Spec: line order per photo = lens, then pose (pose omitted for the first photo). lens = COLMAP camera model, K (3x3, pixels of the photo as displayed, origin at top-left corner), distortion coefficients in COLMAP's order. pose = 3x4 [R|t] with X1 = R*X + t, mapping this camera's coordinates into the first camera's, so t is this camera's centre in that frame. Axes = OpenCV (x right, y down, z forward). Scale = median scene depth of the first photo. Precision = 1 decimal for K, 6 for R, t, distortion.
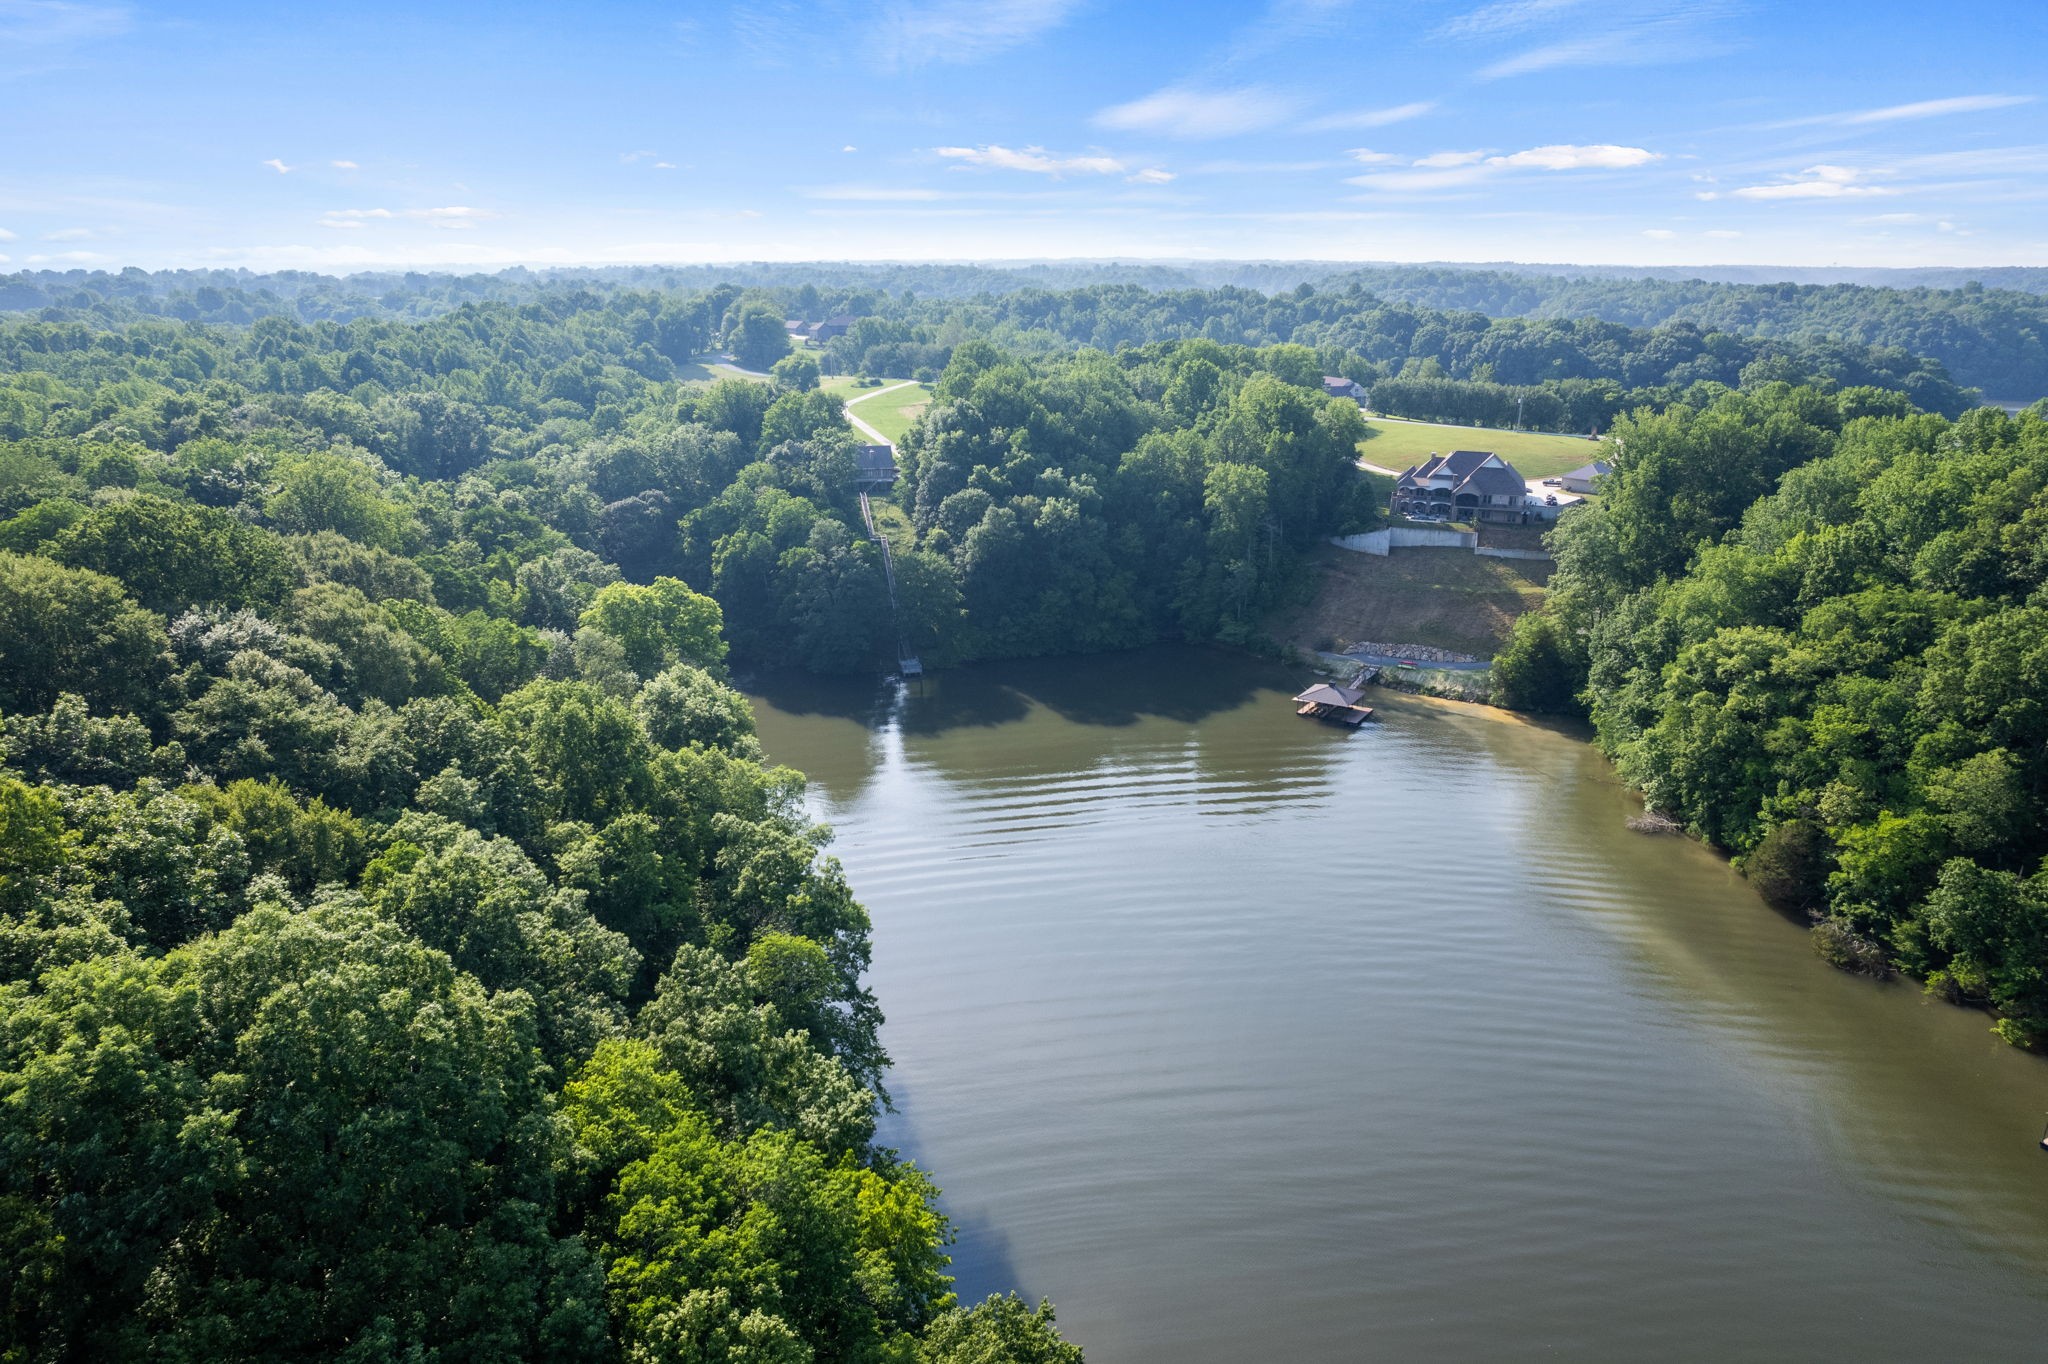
lens RADIAL K [[1303.6, 0, 1030.6], [0, 1303.6, 674.5], [0, 0, 1]] dist [-0.088810, 0.065945]
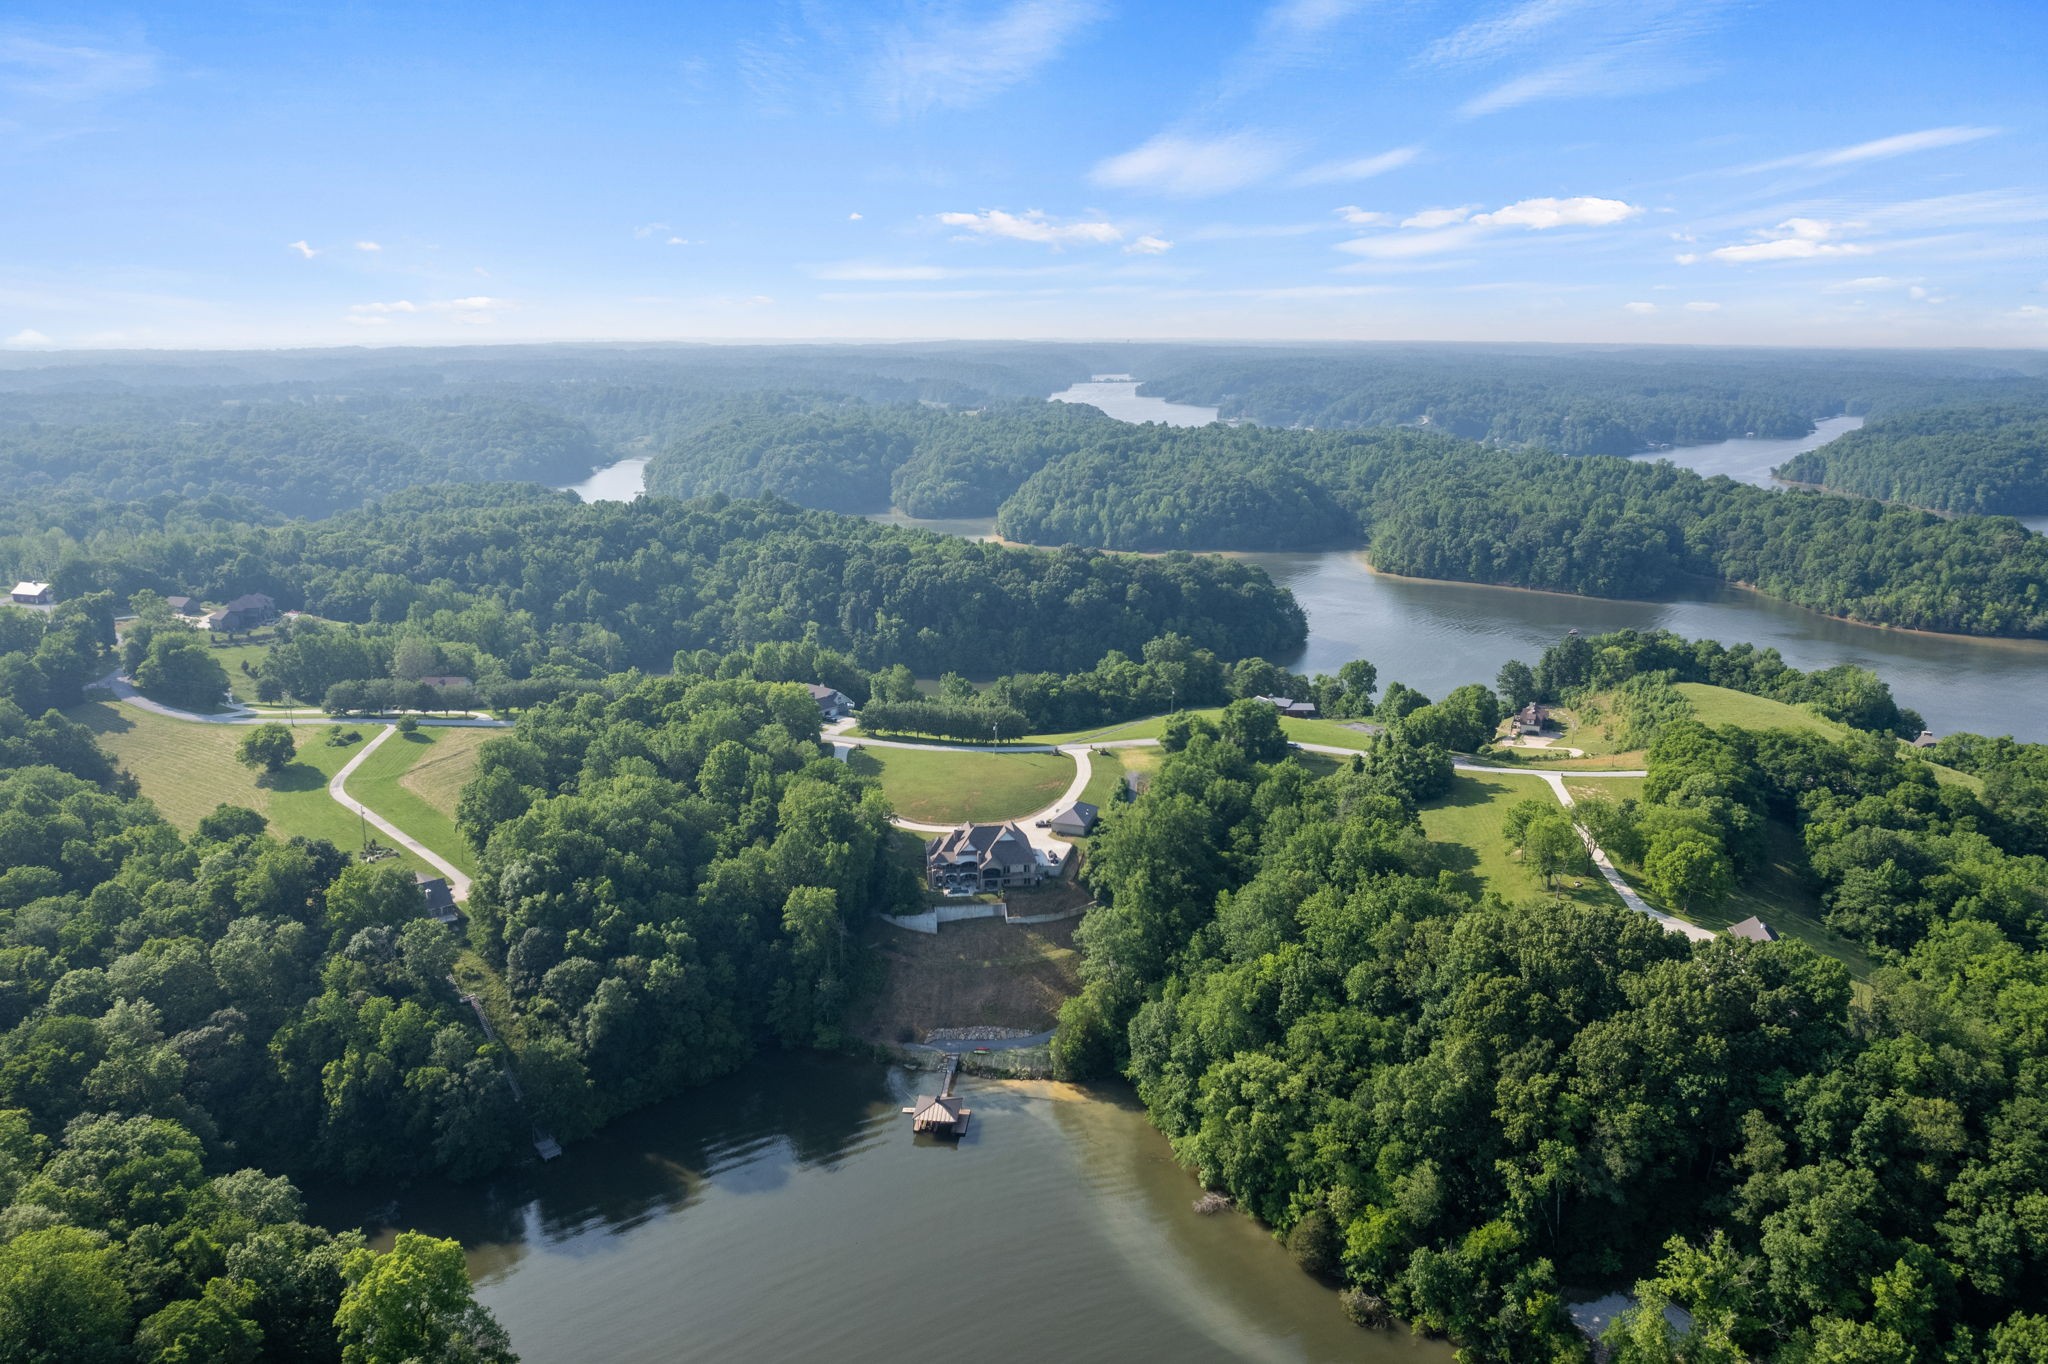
lens RADIAL K [[1343.2, 0, 1024.0], [0, 1343.2, 690.6], [0, 0, 1]] dist [-0.074950, 0.049183]
pose [[0.891951, -0.110900, 0.438321, -0.175869], [0.133794, 0.990774, -0.021585, -0.296736], [-0.431883, 0.077897, 0.898559, -0.156496]]
